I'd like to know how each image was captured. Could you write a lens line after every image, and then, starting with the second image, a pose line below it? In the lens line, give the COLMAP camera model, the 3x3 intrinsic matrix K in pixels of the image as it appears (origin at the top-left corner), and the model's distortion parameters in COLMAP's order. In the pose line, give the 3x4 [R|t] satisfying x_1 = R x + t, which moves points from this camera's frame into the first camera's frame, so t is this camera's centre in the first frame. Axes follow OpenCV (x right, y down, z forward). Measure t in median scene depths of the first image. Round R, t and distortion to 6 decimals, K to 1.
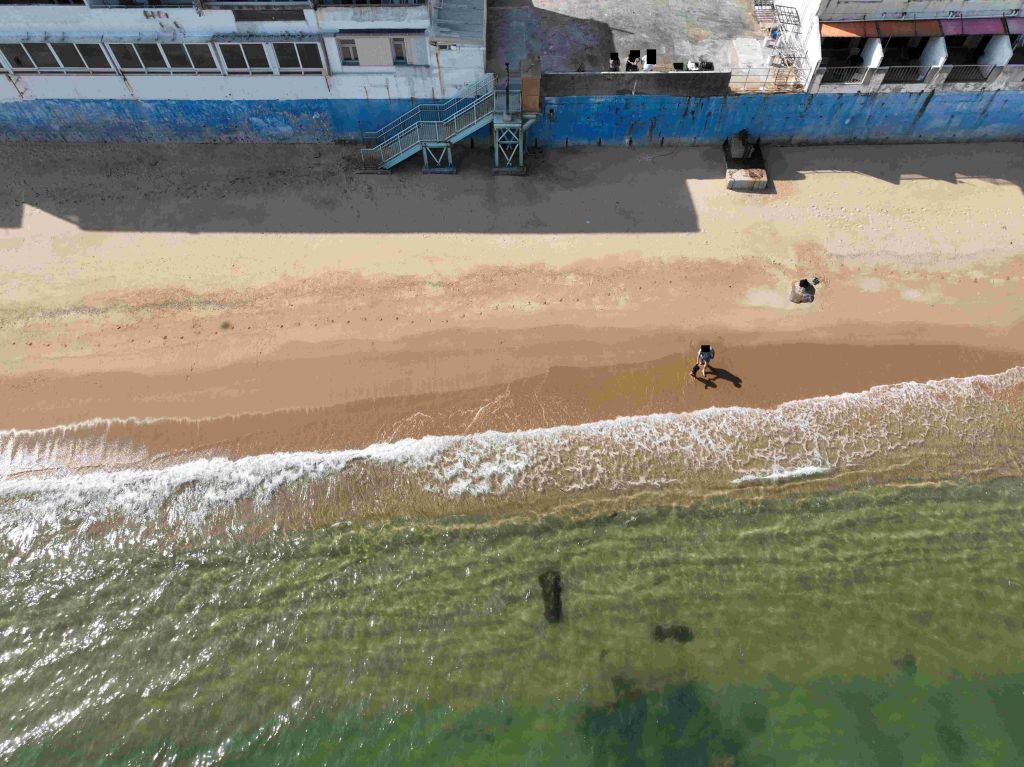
lens RADIAL K [[723.1, 0, 512.0], [0, 723.1, 383.5], [0, 0, 1]] dist [-0.011151, 0.028073]
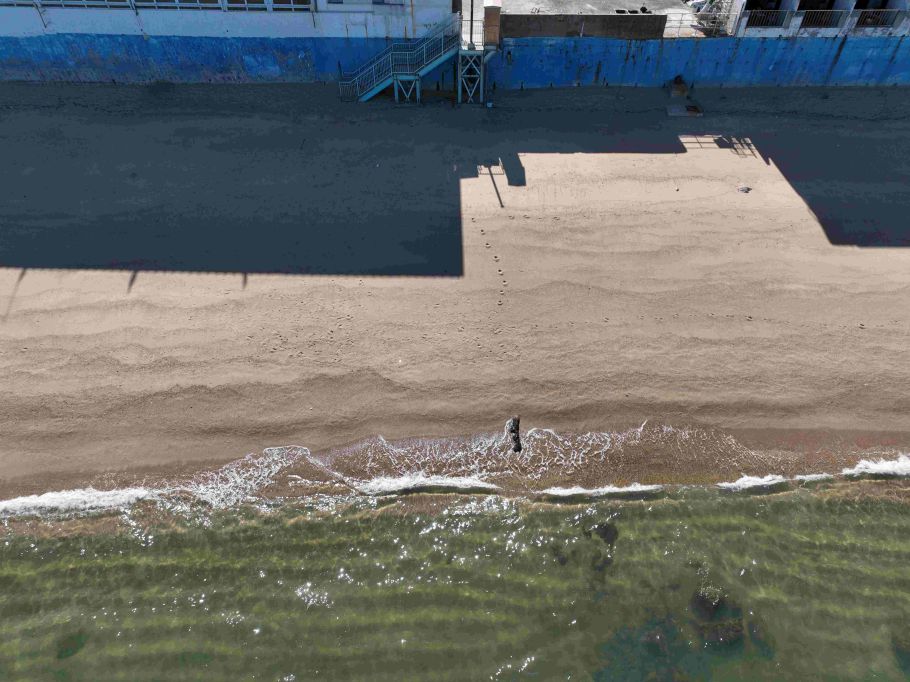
lens RADIAL K [[642.6, 0, 455.0], [0, 642.6, 341.0], [0, 0, 1]] dist [-0.011151, 0.028073]
pose [[0.999850, 0.016797, -0.004333, -0.018316], [-0.017337, 0.975999, -0.217082, 0.286819], [0.000583, 0.217125, 0.976144, 0.114662]]
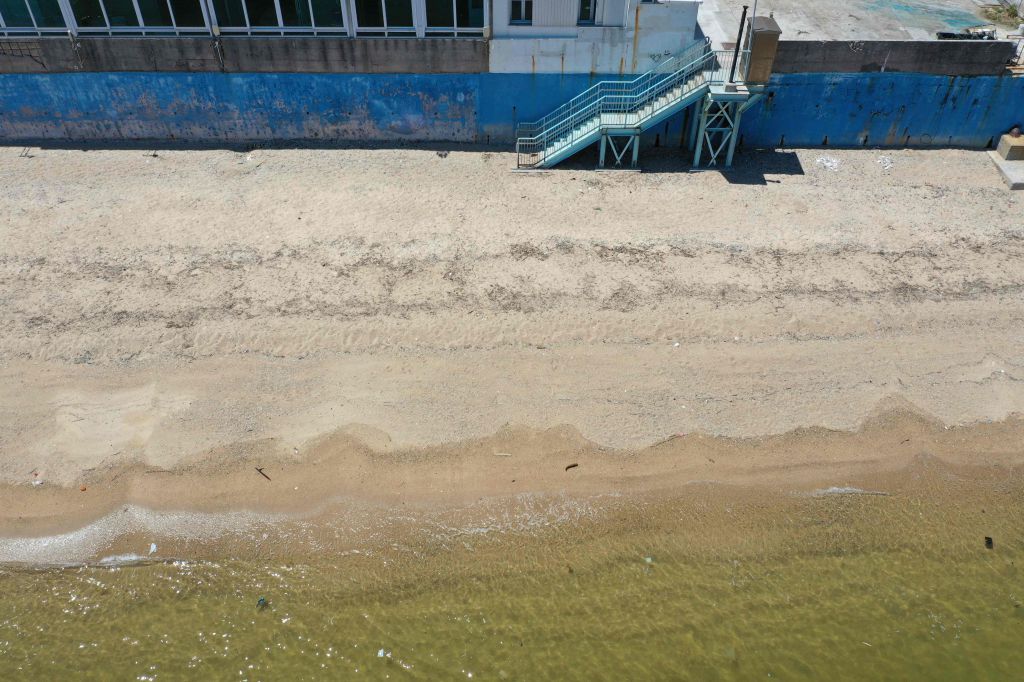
lens RADIAL K [[803.3, 0, 508.6], [0, 803.3, 341.9], [0, 0, 1]] dist [-0.009907, -0.006779]
pose [[0.999950, 0.007140, 0.007047, -0.226901], [-0.004864, 0.959413, -0.281963, 0.111631], [-0.008774, 0.281914, 0.959400, 0.270206]]
